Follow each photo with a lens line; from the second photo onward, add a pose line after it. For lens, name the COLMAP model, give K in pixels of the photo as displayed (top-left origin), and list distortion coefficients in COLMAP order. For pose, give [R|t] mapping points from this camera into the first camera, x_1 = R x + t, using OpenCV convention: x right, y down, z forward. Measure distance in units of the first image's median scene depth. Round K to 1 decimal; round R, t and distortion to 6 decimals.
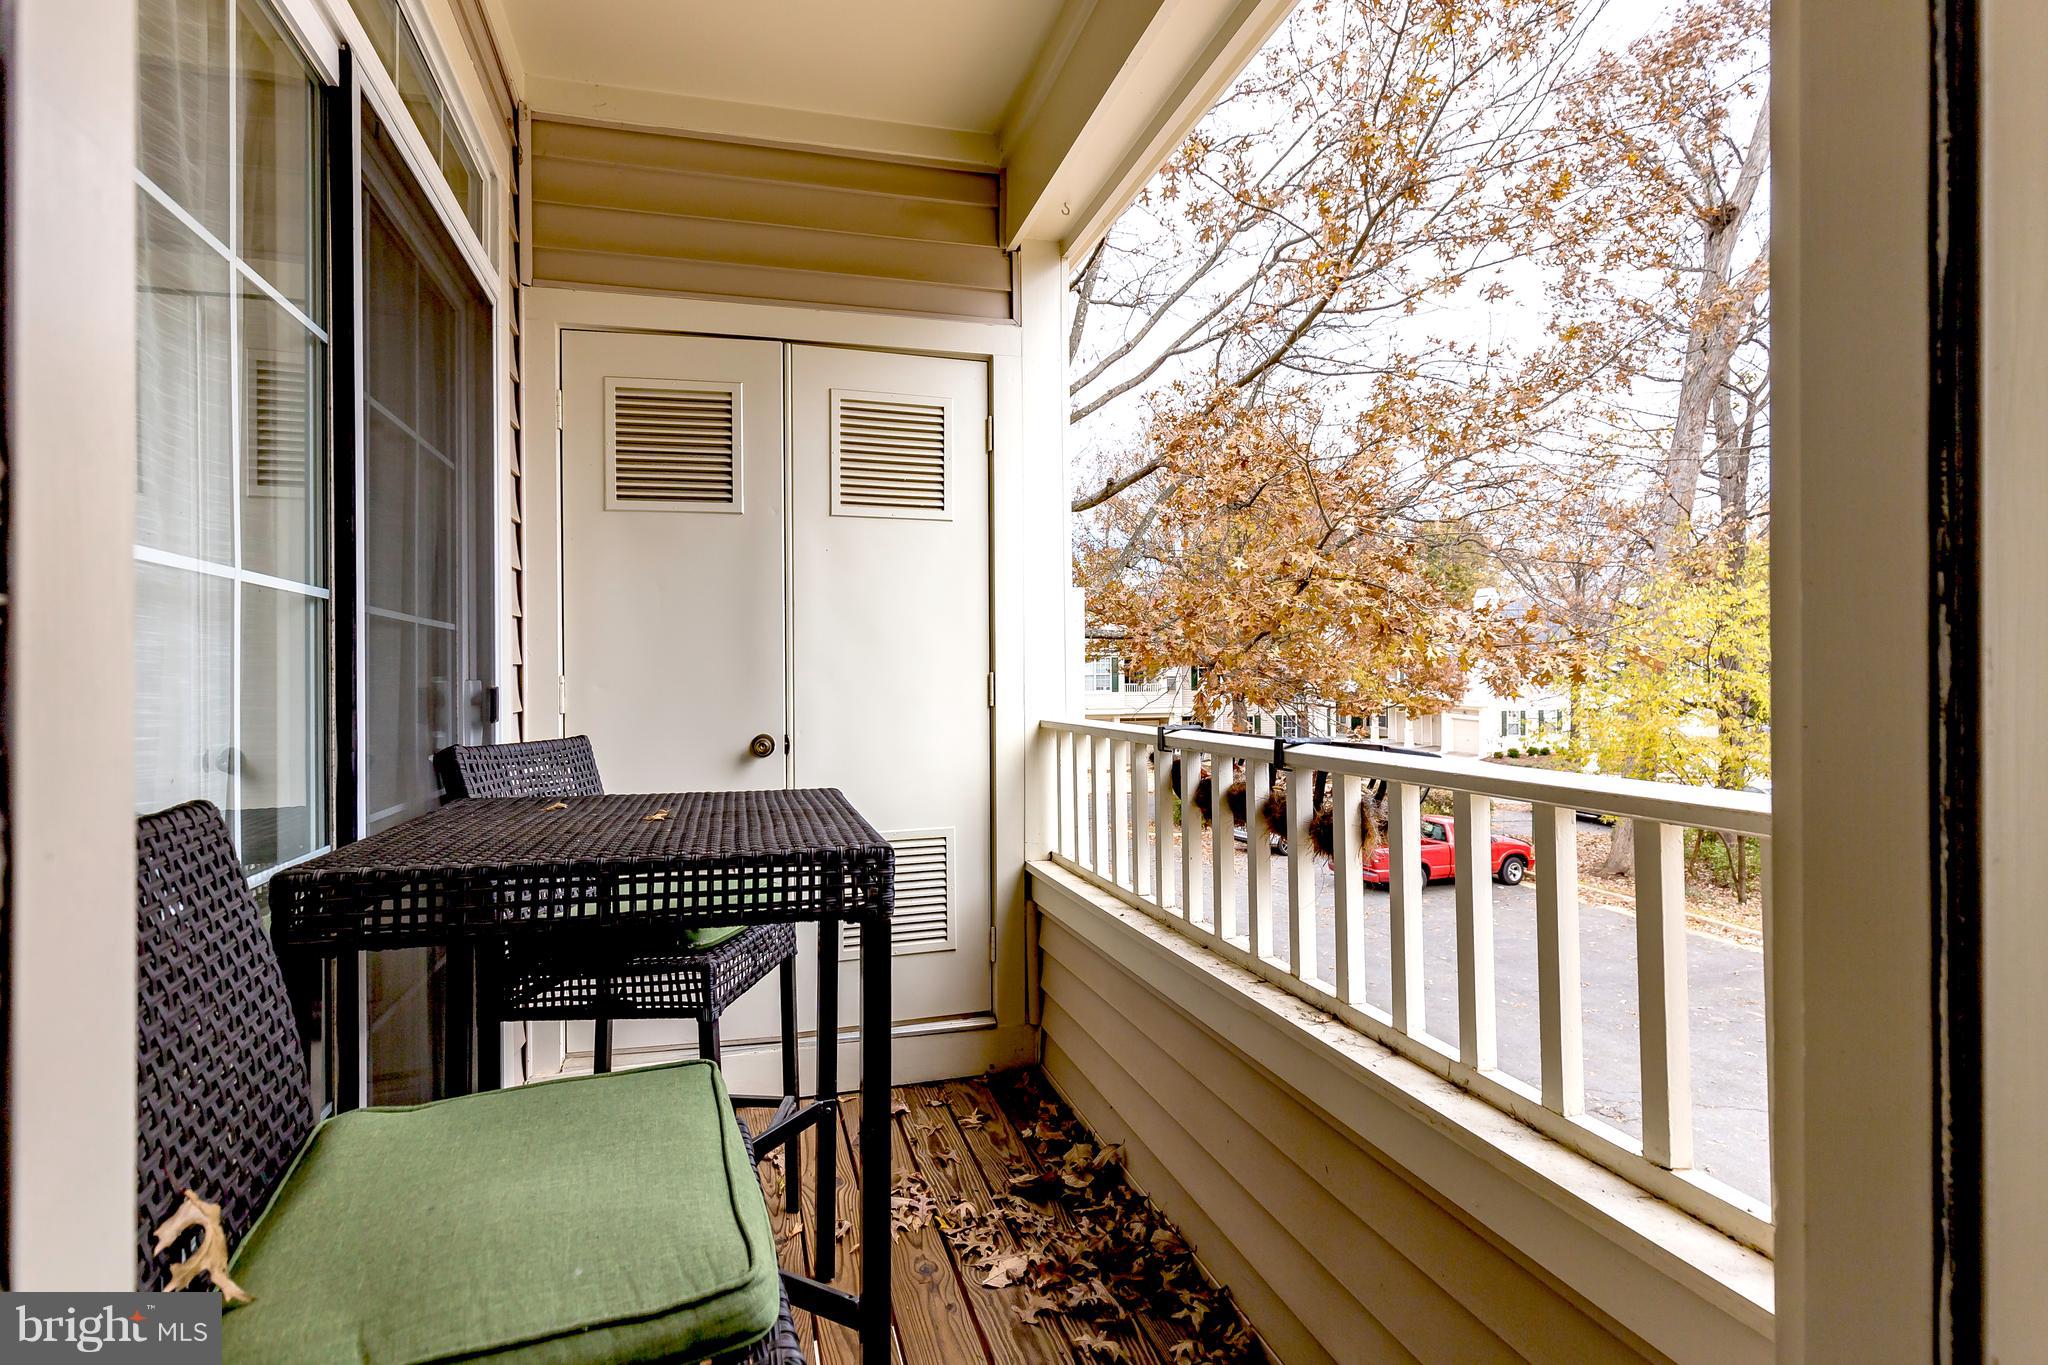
lens RADIAL K [[926.8, 0, 1024.0], [0, 926.8, 682.5], [0, 0, 1]] dist [0.047168, 0.000134]
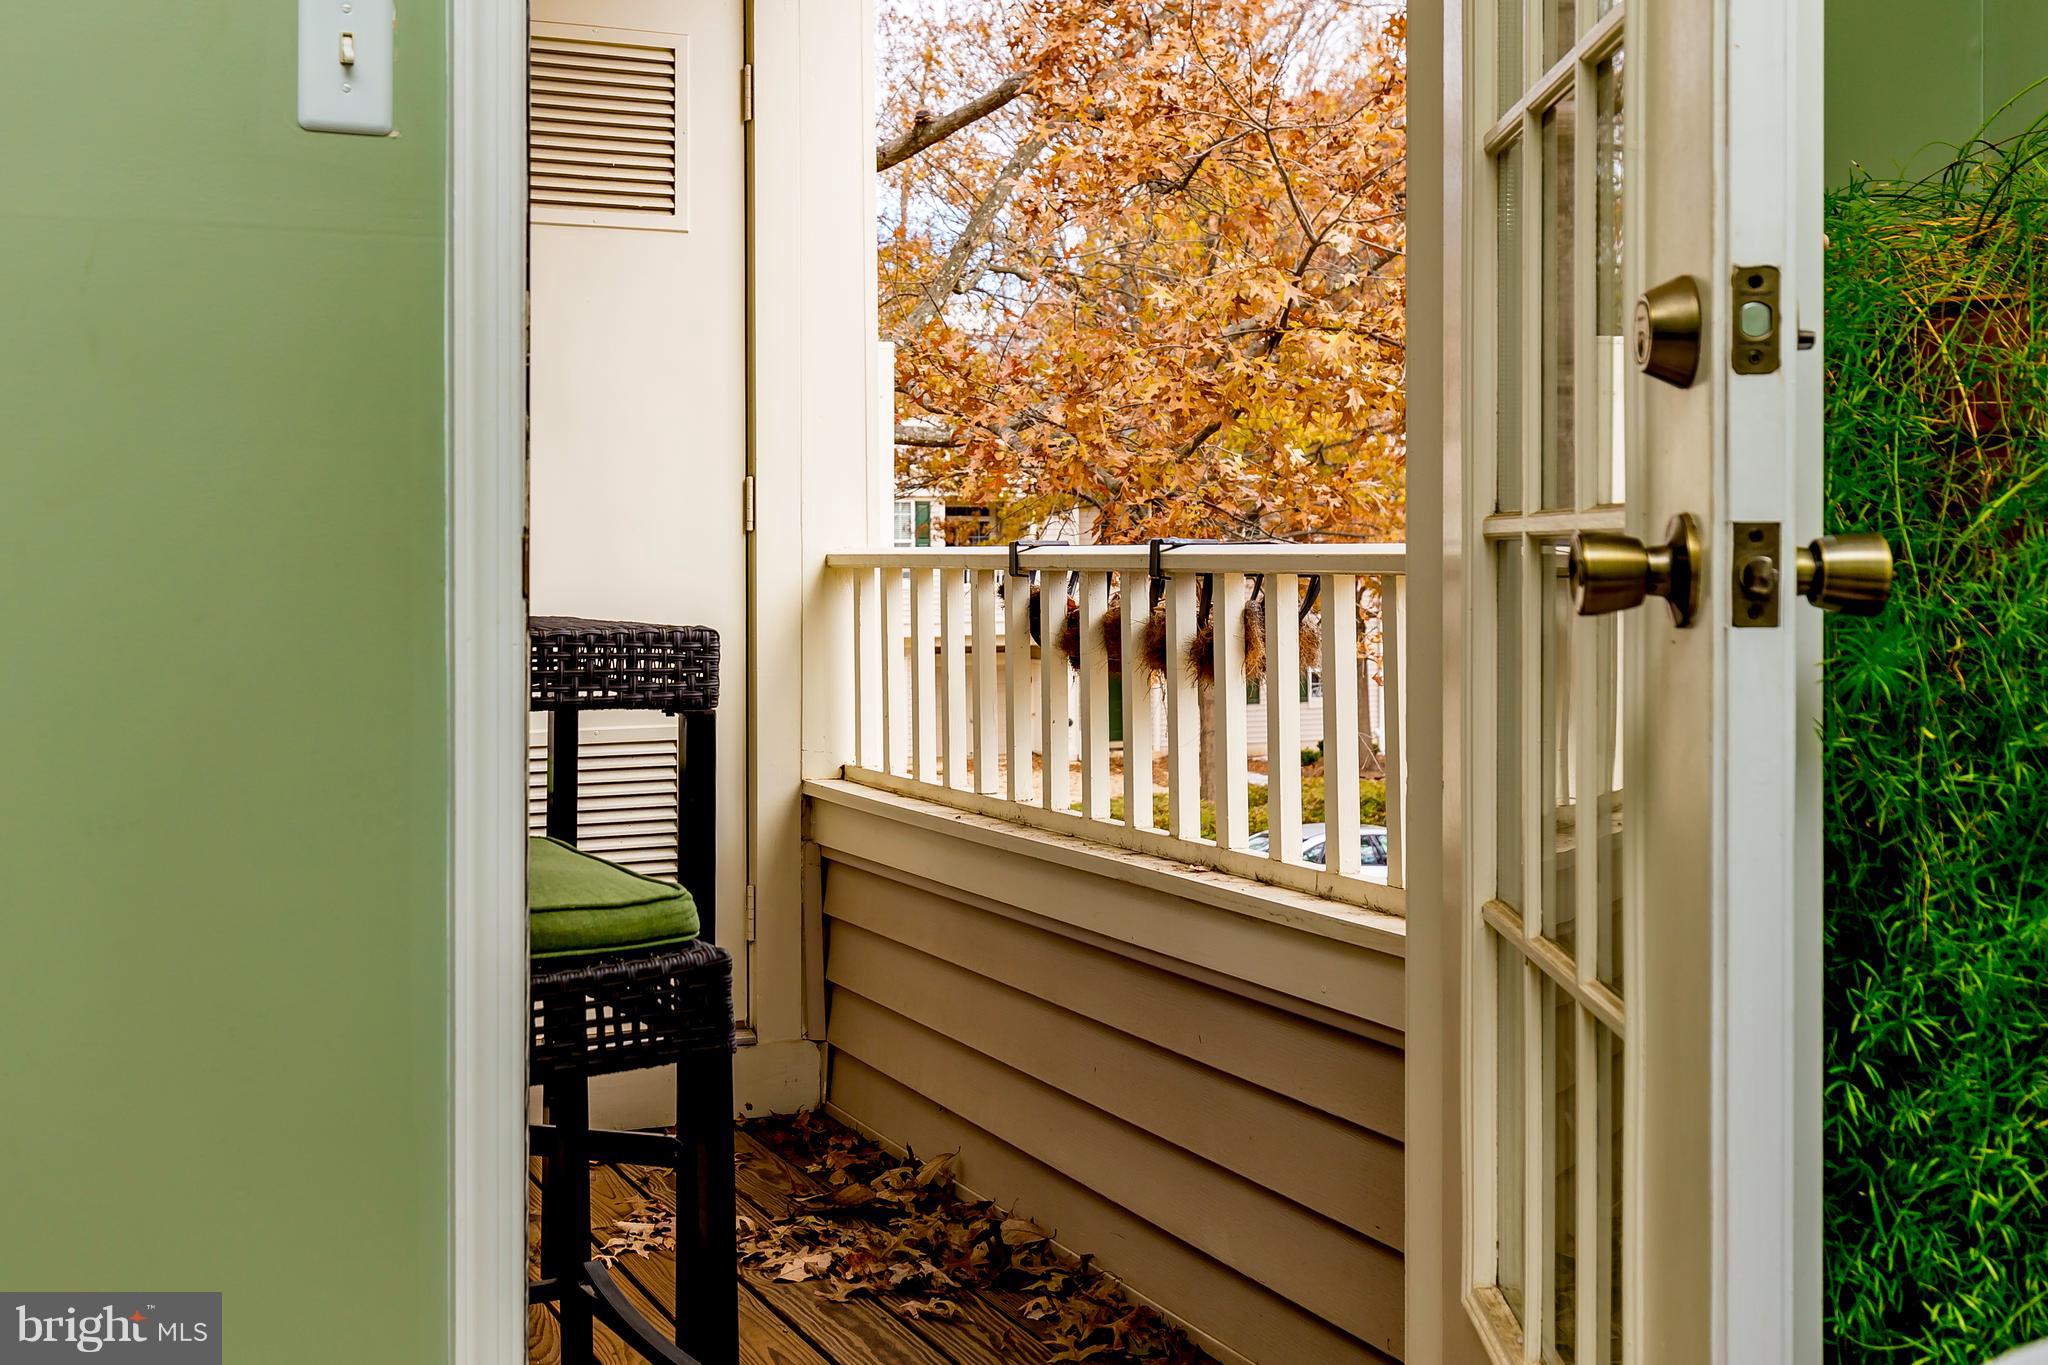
lens RADIAL K [[2239.2, 0, 1024.0], [0, 2239.2, 682.5], [0, 0, 1]] dist [0.127069, 0.002751]
pose [[0.989835, -0.007800, 0.142006, -0.070826], [0.000055, 0.998516, 0.054459, 0.047863], [-0.142220, -0.053898, 0.988367, -0.559337]]
